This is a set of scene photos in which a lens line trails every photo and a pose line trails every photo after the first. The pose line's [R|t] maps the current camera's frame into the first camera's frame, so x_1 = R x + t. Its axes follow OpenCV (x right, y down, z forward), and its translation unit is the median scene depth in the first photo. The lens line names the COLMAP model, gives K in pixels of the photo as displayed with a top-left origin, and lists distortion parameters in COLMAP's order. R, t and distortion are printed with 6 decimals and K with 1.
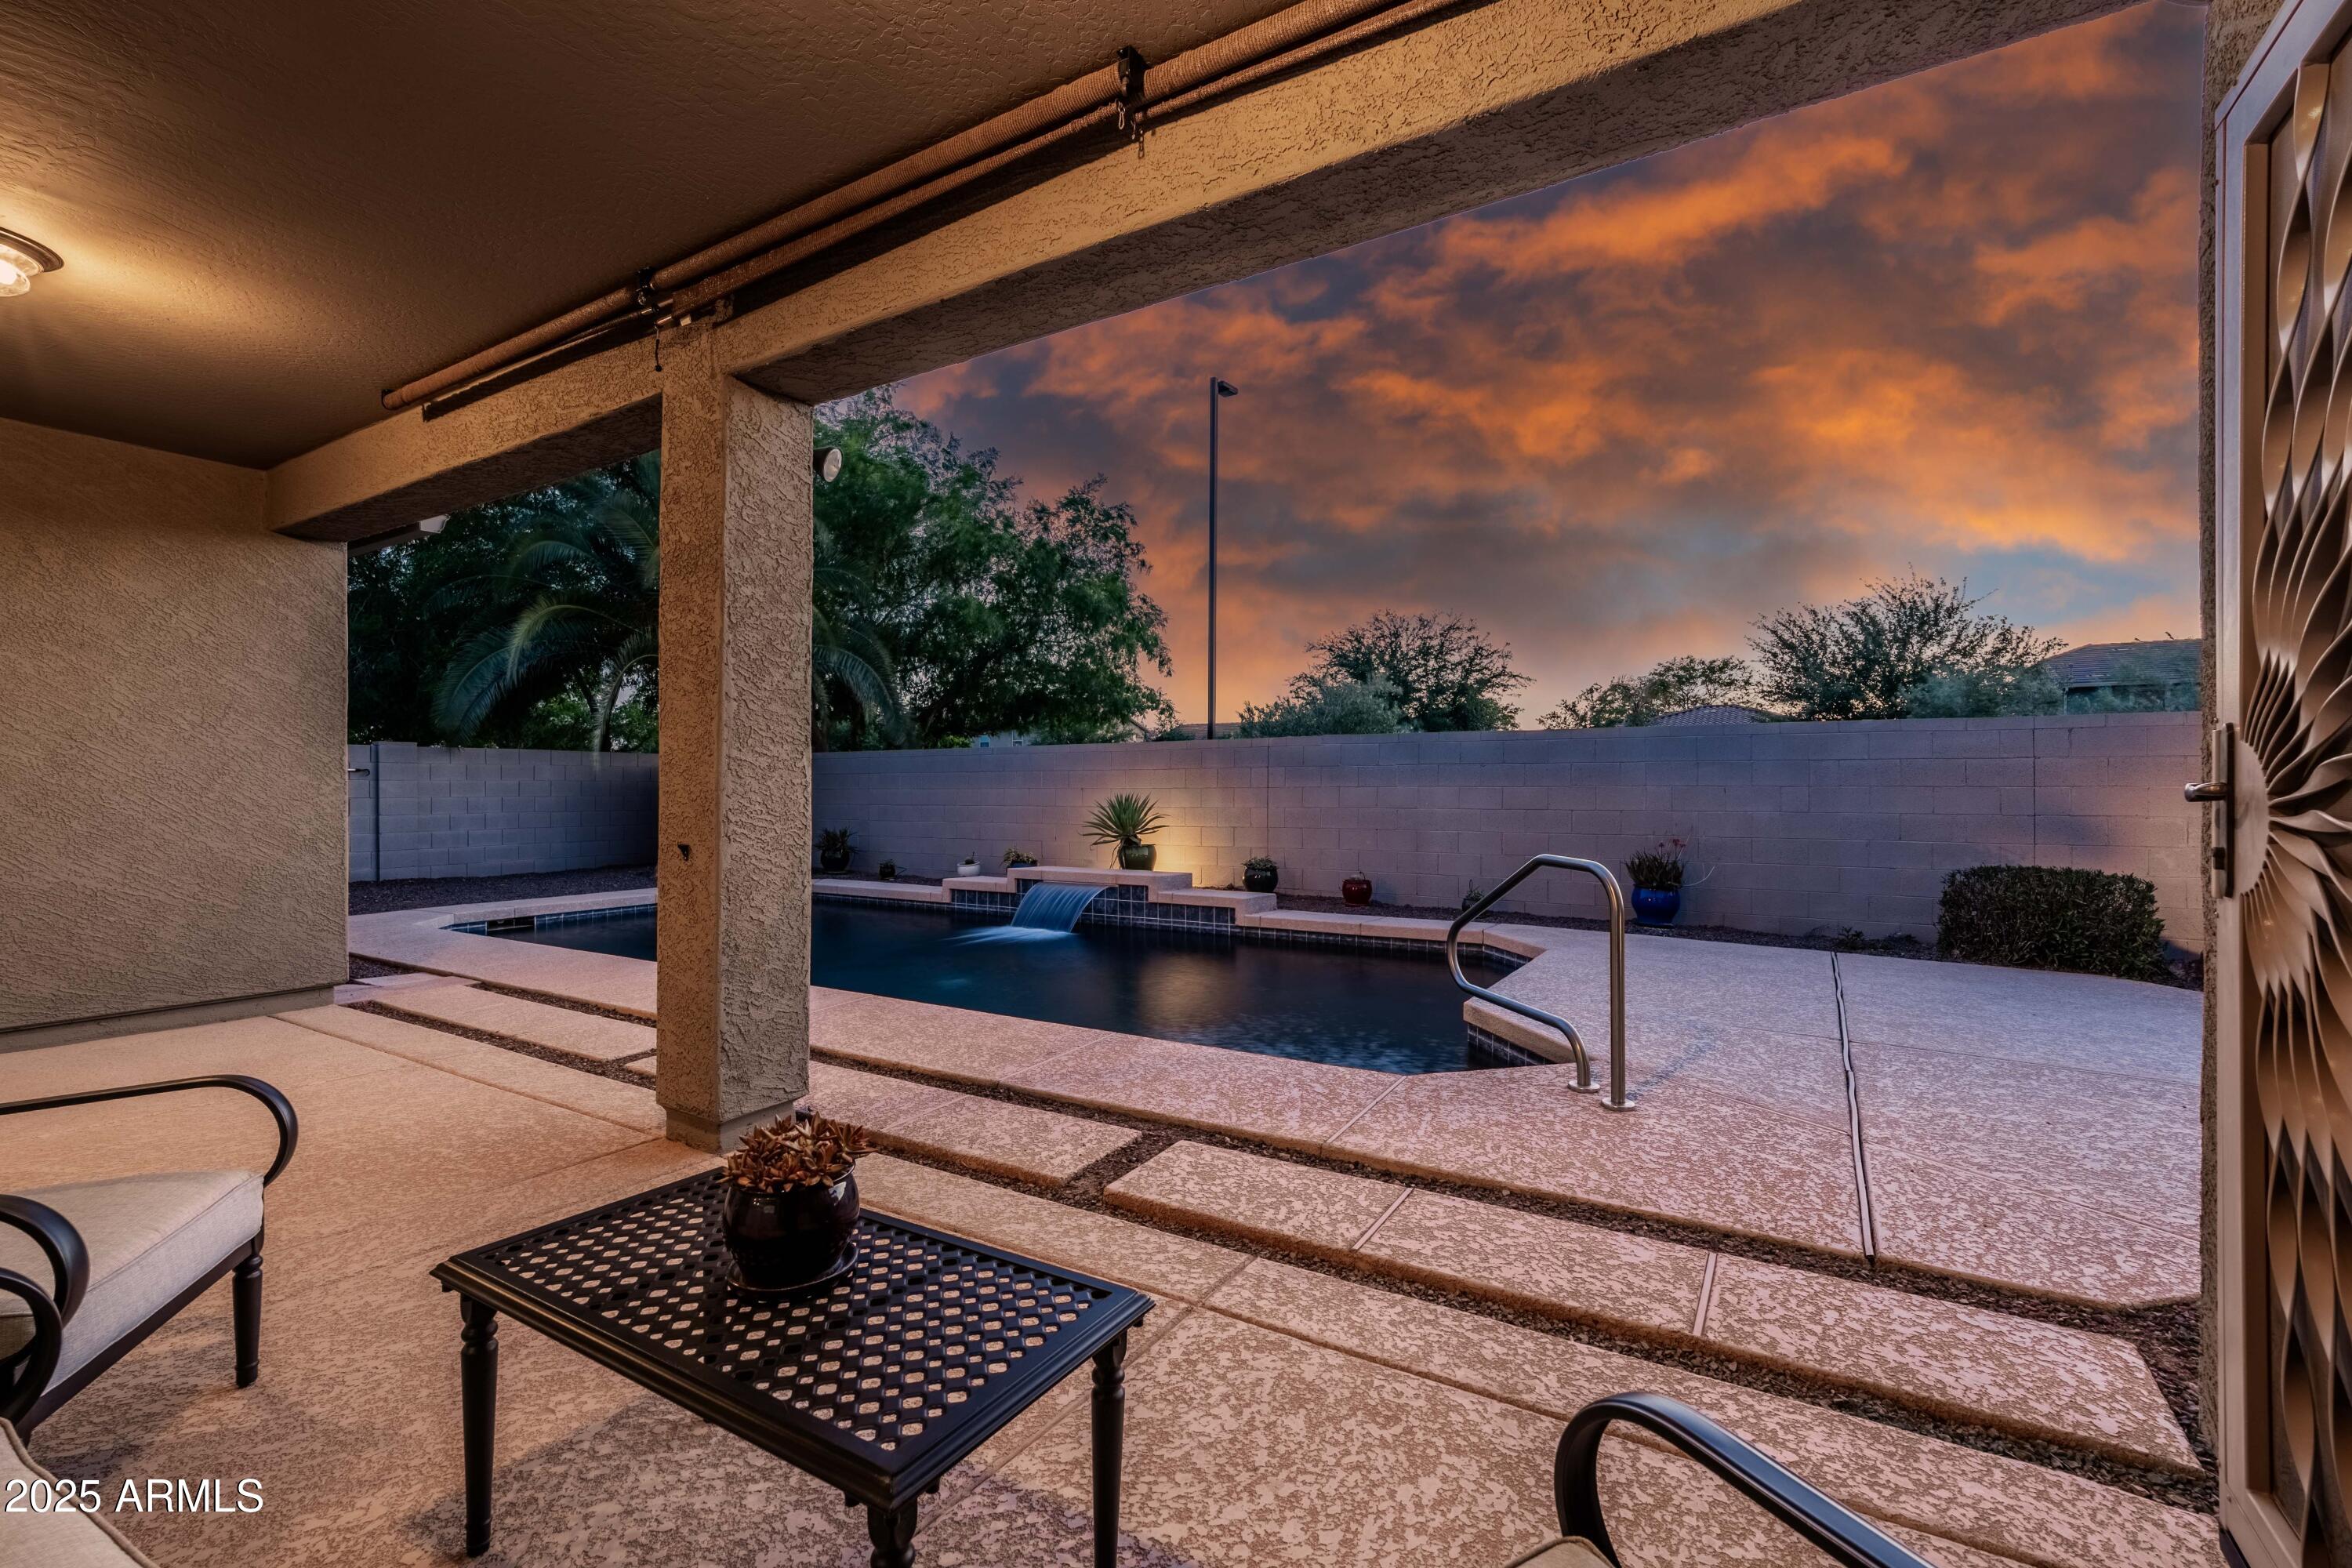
lens RADIAL K [[1026.4, 0, 1171.4], [0, 1026.4, 786.4], [0, 0, 1]] dist [-0.011828, 0.006974]
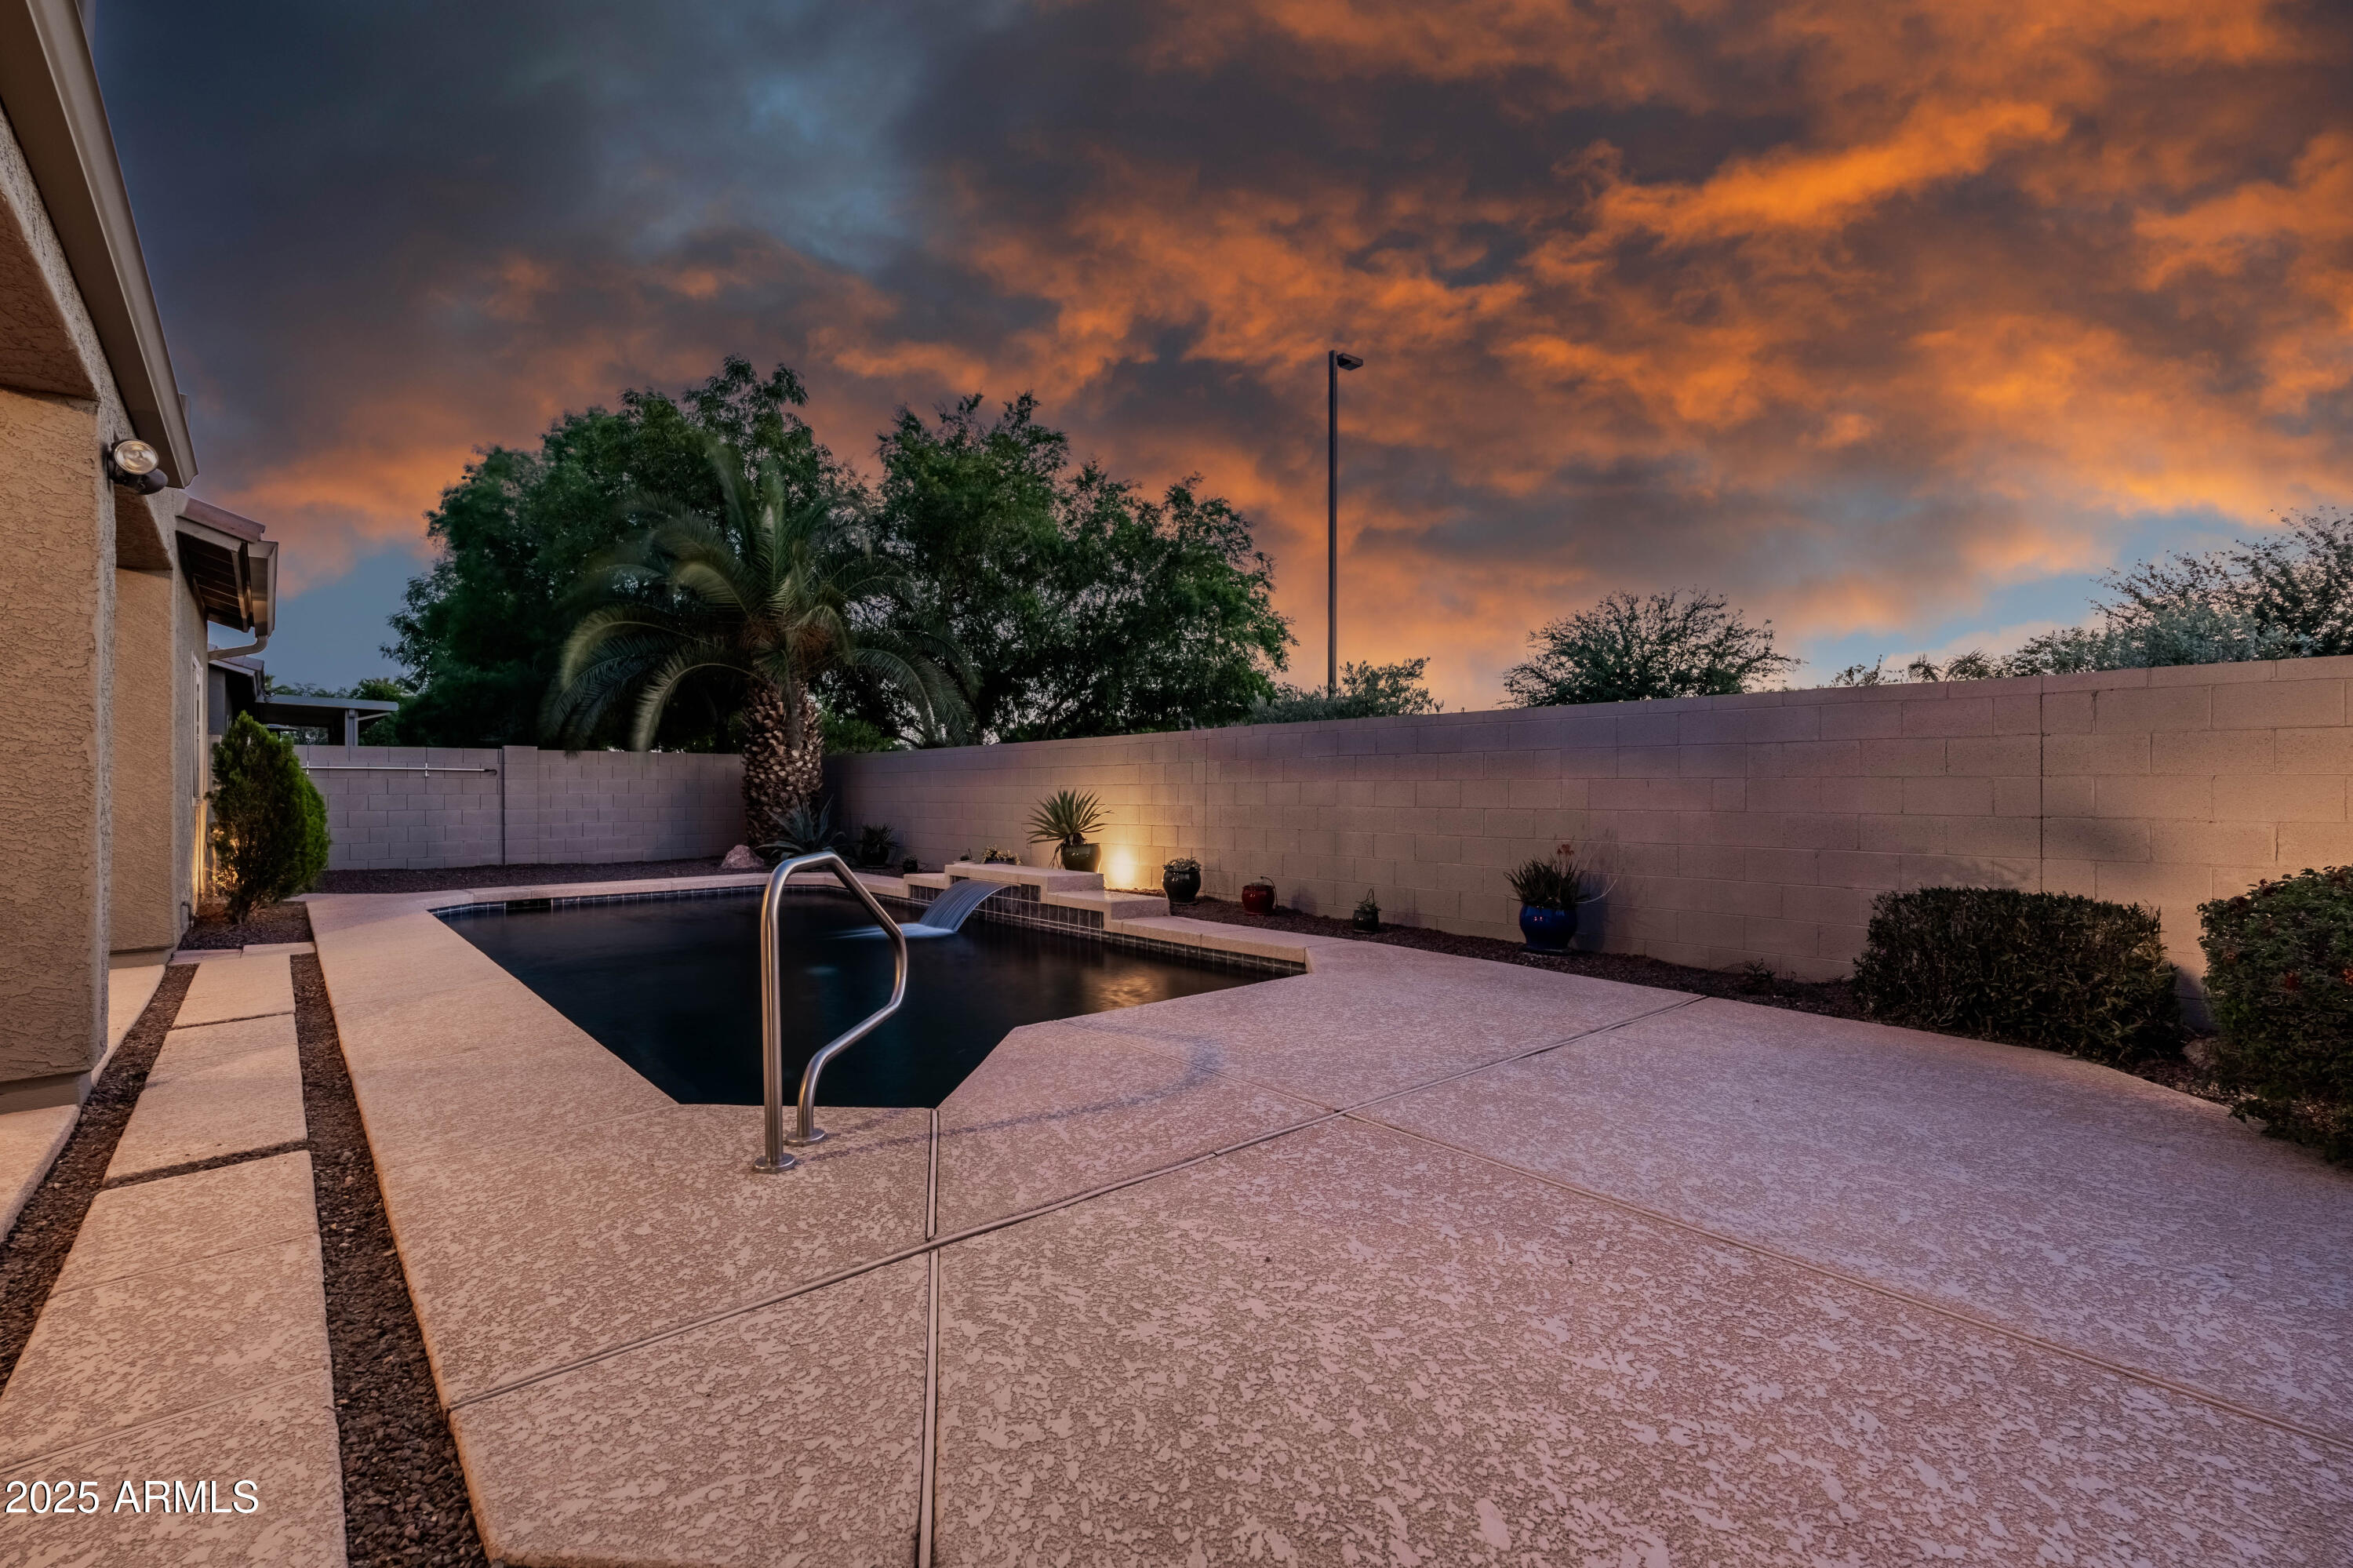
lens RADIAL K [[1026.9, 0, 1173.8], [0, 1026.9, 794.5], [0, 0, 1]] dist [-0.011828, 0.006974]
pose [[0.958381, 0.001646, -0.285489, 0.360421], [-0.000159, 0.999986, 0.005232, 0.006661], [0.285494, -0.004969, 0.958368, 0.120867]]
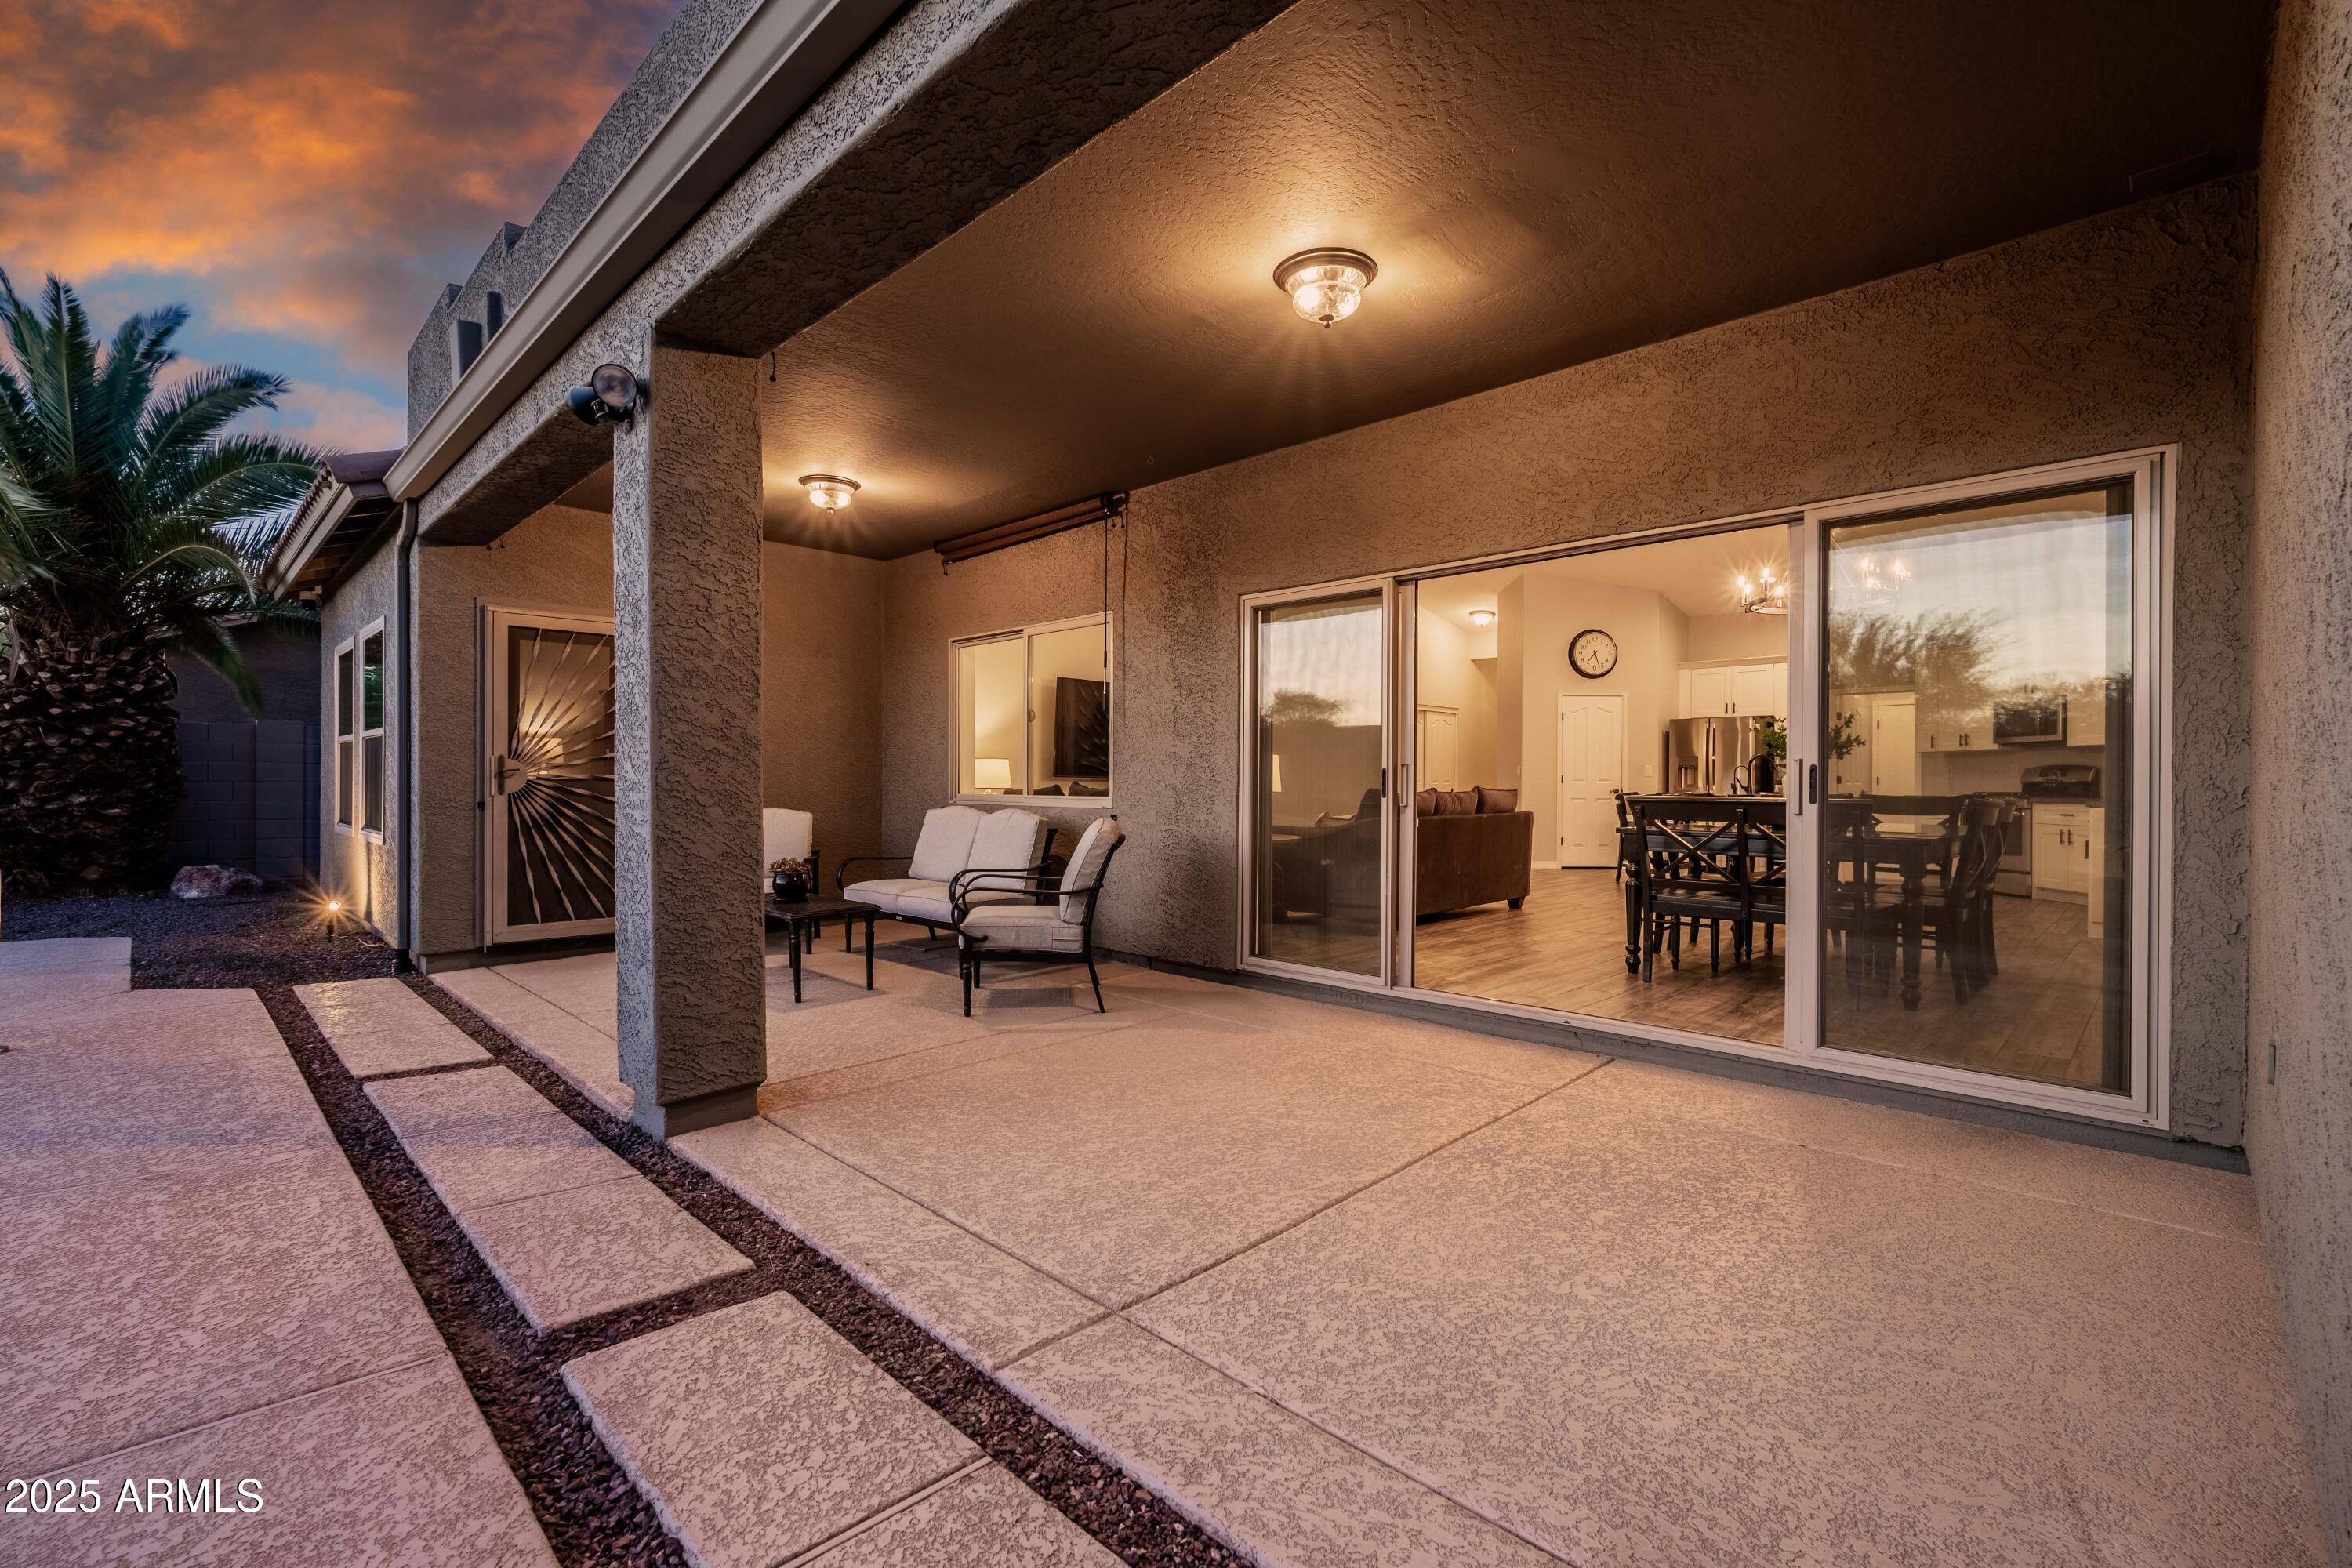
lens RADIAL K [[1026.4, 0, 1175.0], [0, 1026.4, 786.4], [0, 0, 1]] dist [-0.011828, 0.006974]
pose [[-0.975921, -0.003075, 0.218102, -0.394712], [-0.001955, 0.999984, 0.005353, 0.006592], [-0.218115, 0.004798, -0.975911, 0.671175]]
